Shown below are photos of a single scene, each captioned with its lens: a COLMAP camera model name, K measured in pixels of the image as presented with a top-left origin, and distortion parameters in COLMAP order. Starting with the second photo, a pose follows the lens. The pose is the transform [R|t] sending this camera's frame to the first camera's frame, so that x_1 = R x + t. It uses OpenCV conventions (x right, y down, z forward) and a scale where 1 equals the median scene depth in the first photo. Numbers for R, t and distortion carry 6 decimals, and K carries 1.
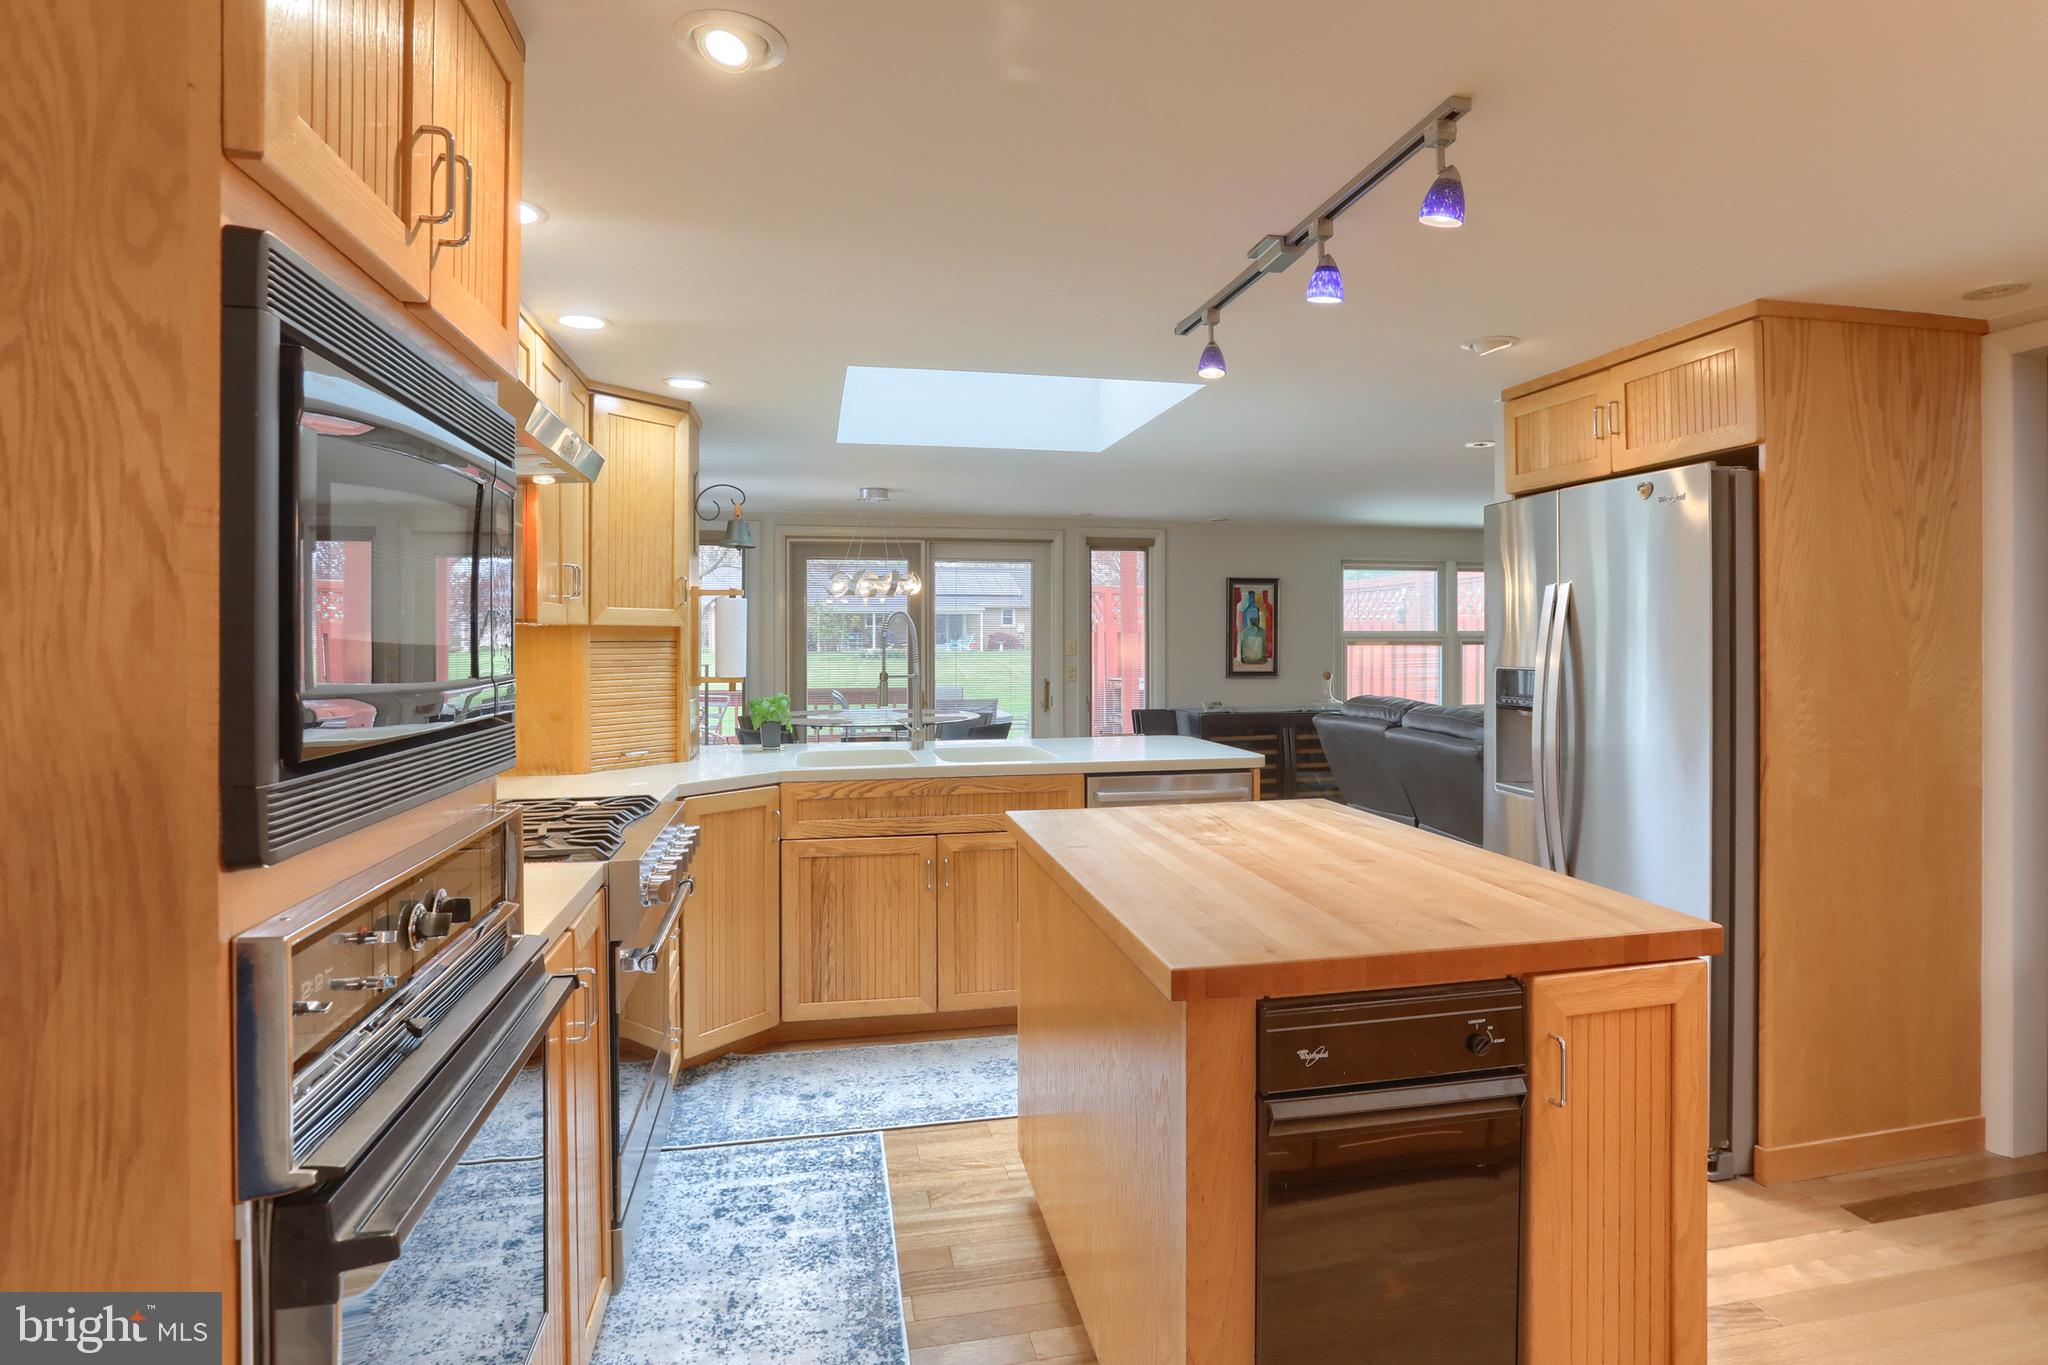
lens RADIAL K [[1074.7, 0, 1061.5], [0, 1074.7, 637.6], [0, 0, 1]] dist [-0.032644, 0.014163]
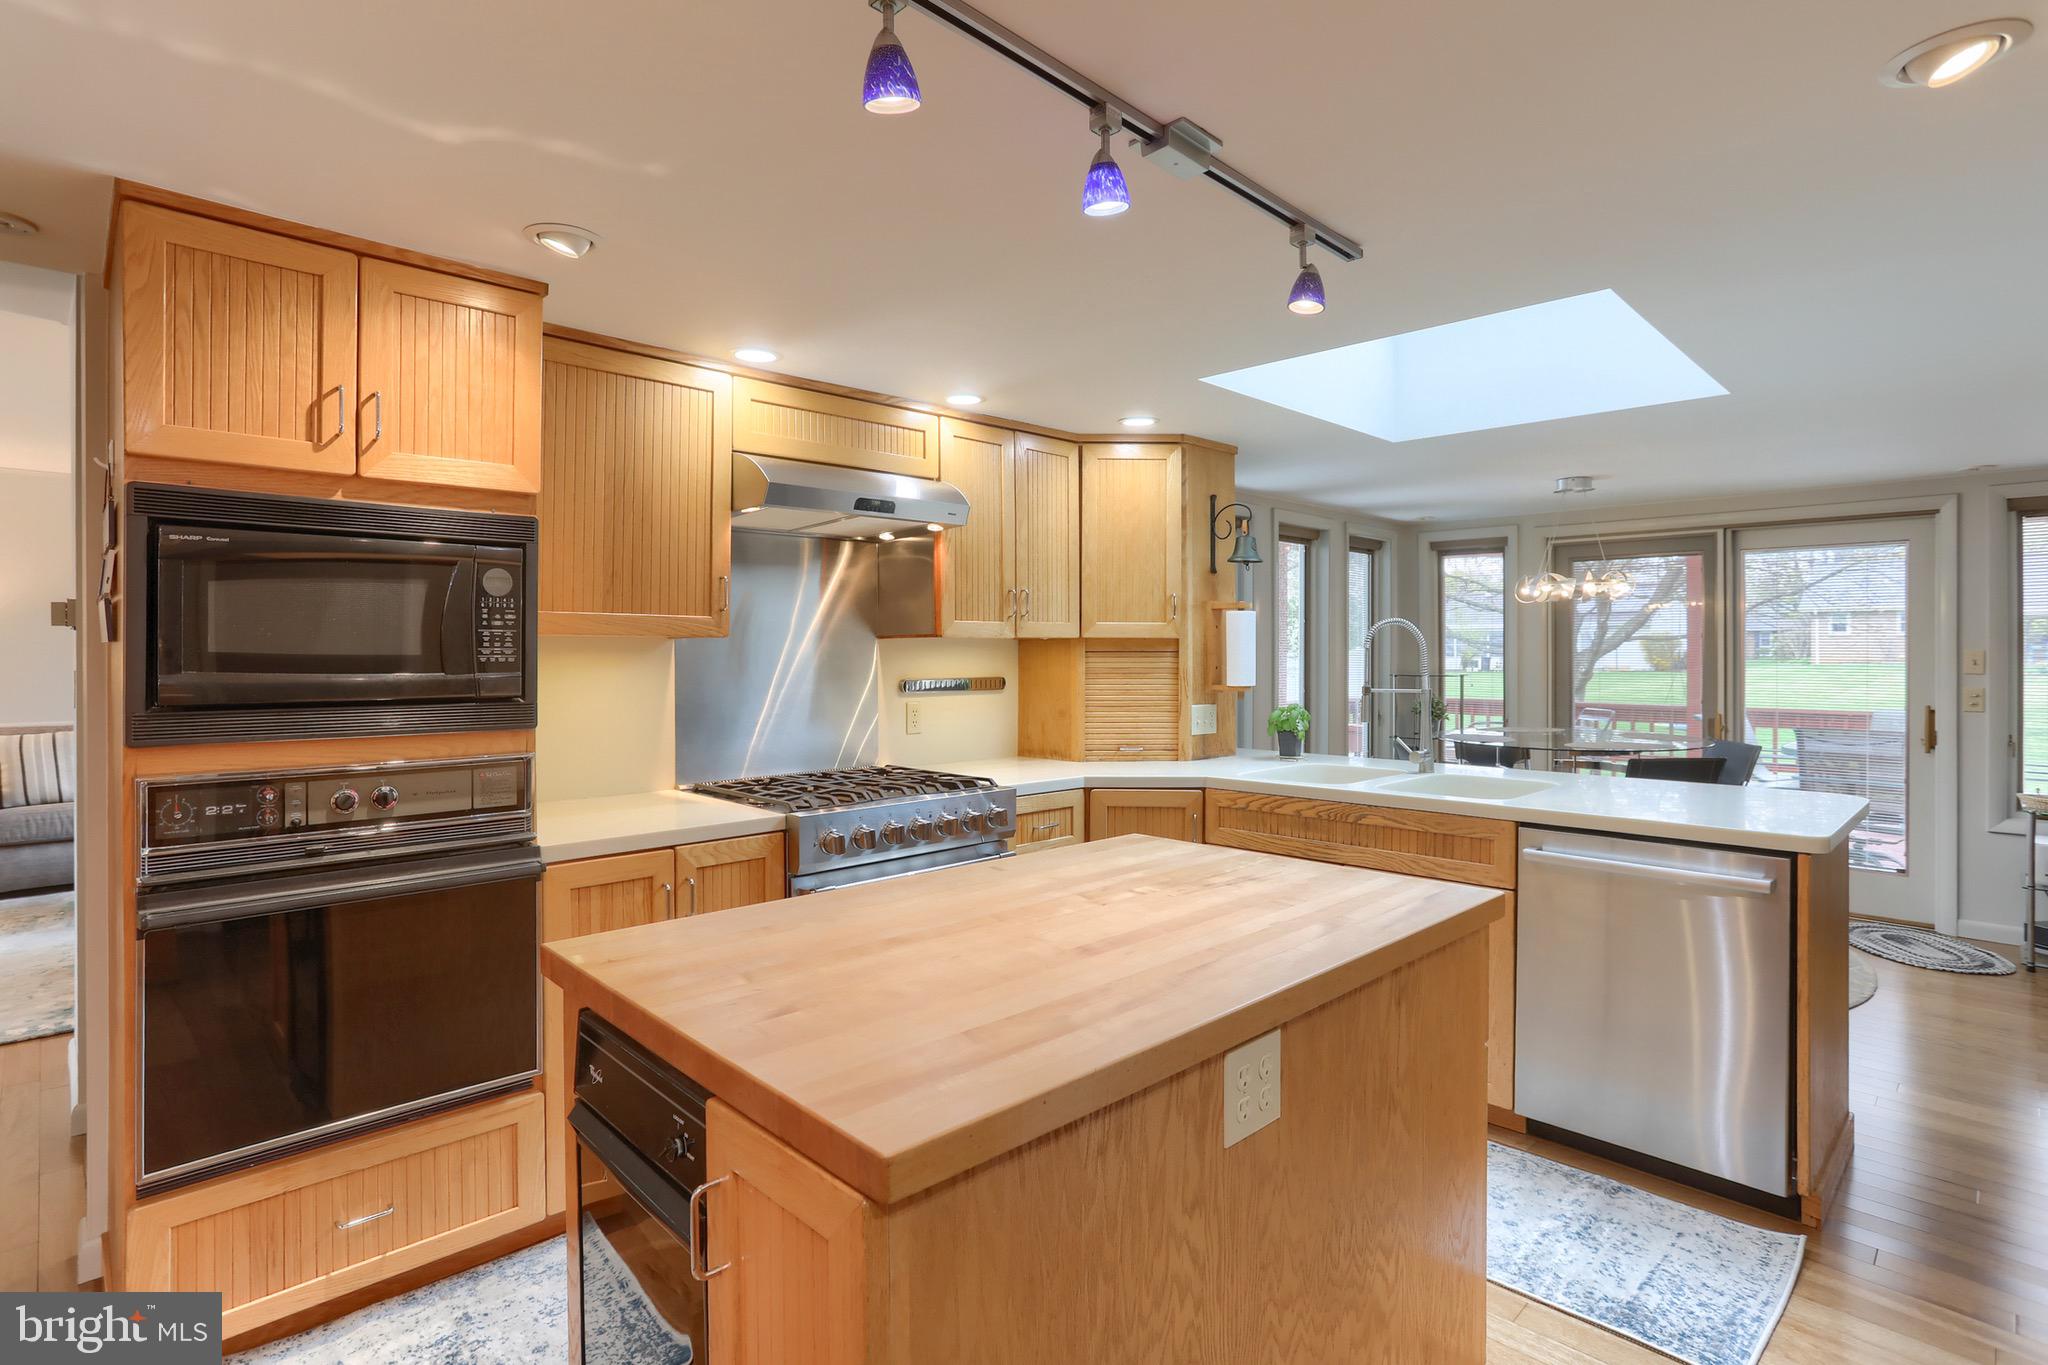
lens RADIAL K [[1014.5, 0, 1046.2], [0, 1014.5, 644.9], [0, 0, 1]] dist [-0.046035, 0.022683]
pose [[0.529347, -0.006100, -0.848383, 0.230477], [0.001437, 0.999979, -0.006293, 0.001288], [0.848404, 0.002112, 0.529345, 0.163056]]
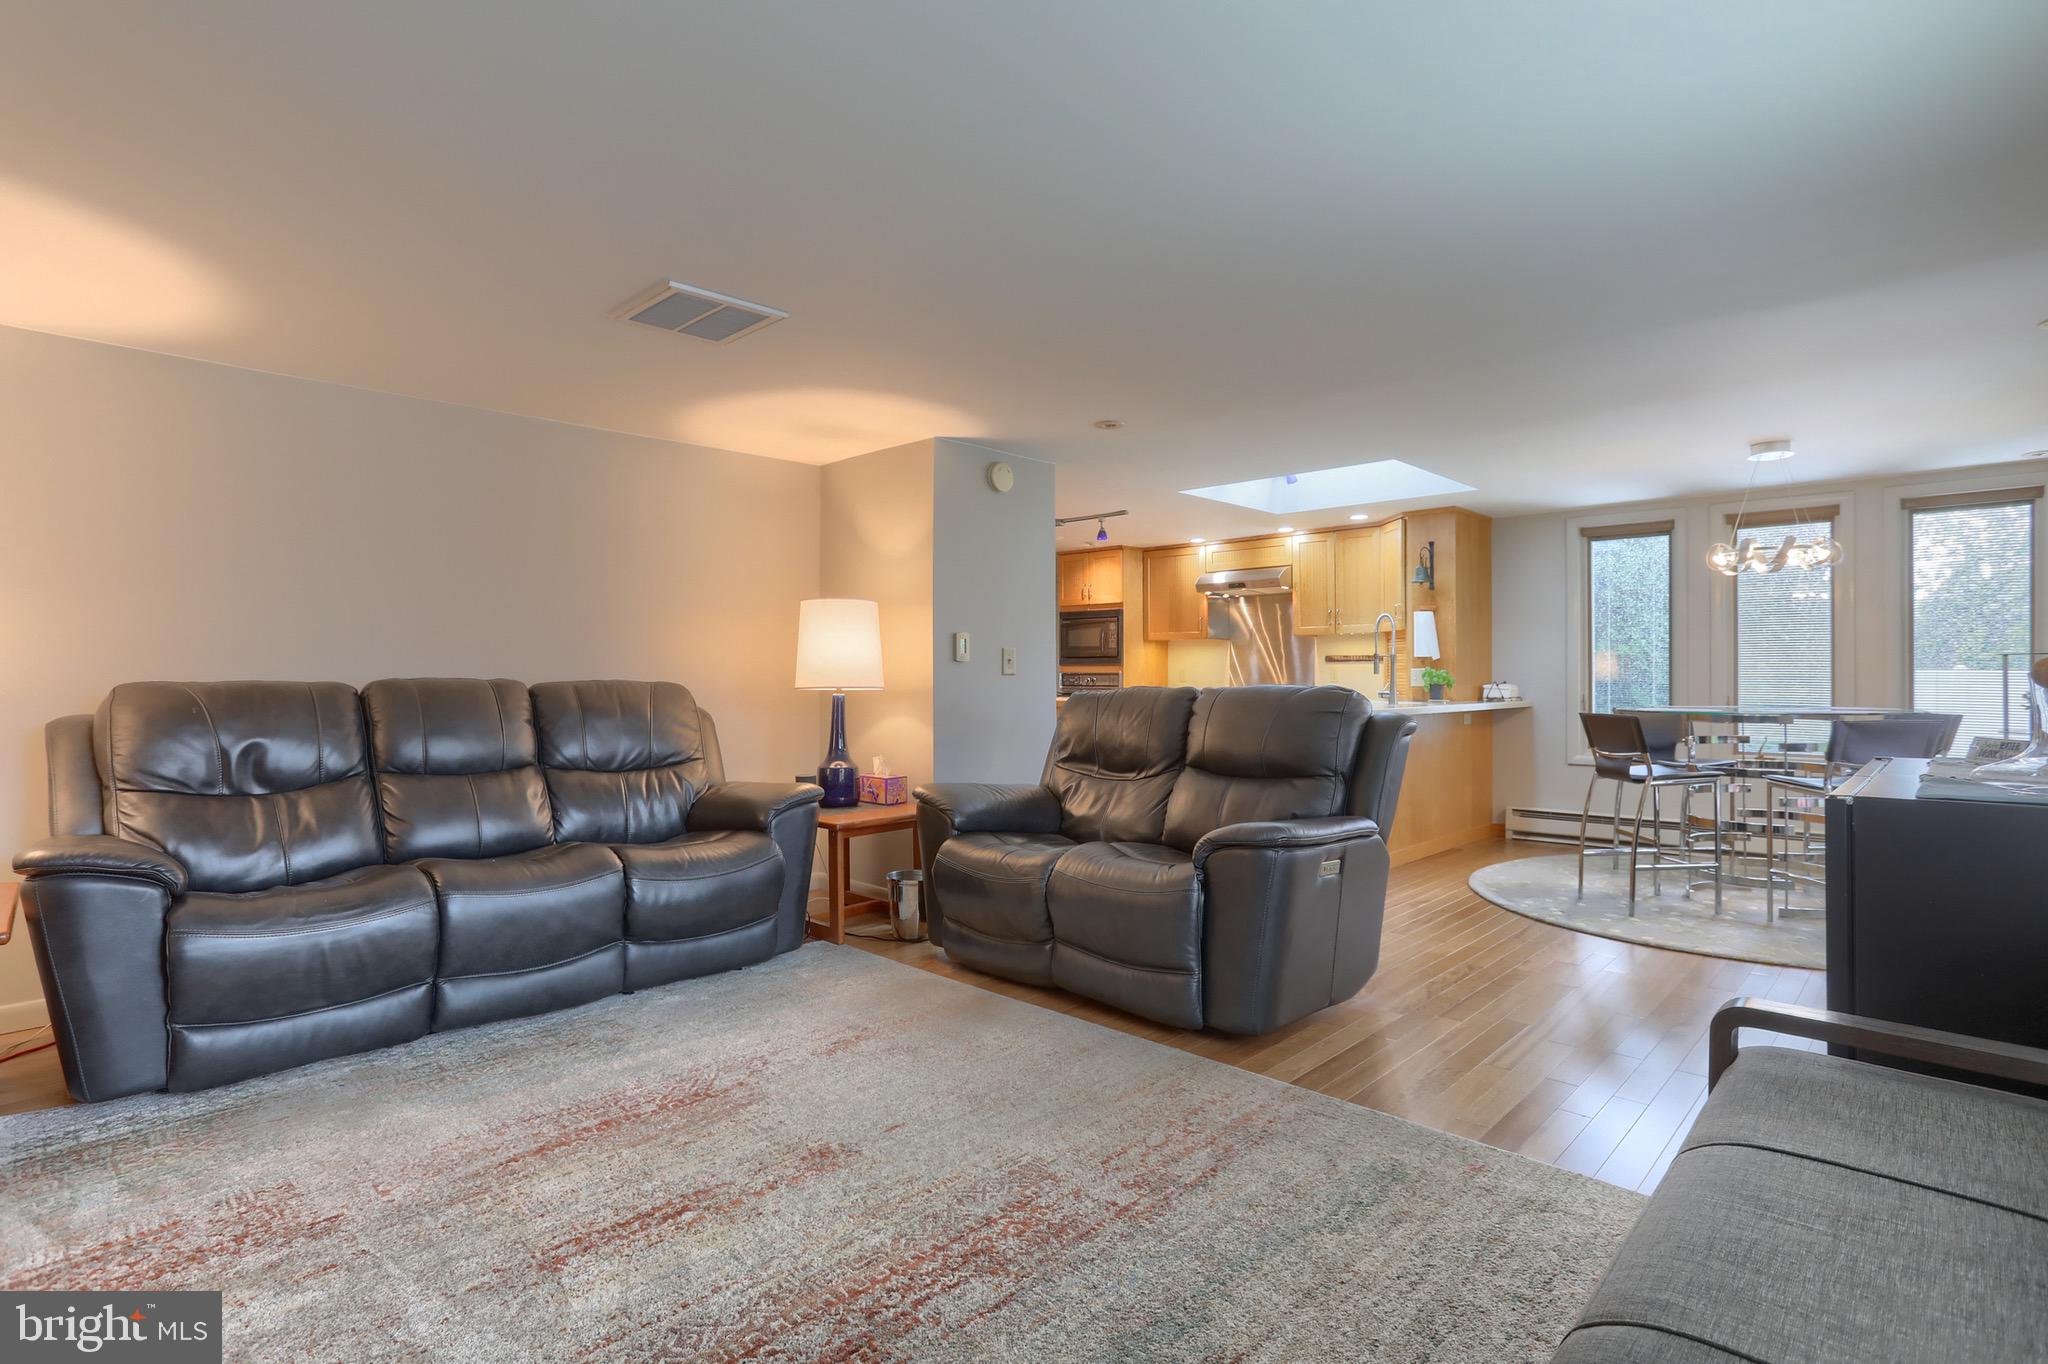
lens RADIAL K [[1014.5, 0, 1029.1], [0, 1014.5, 684.7], [0, 0, 1]] dist [-0.046035, 0.022683]
pose [[-0.833821, 0.006253, -0.552000, 0.600804], [0.000773, 0.999948, 0.010159, 0.034176], [0.552035, 0.008044, -0.833782, 1.065617]]
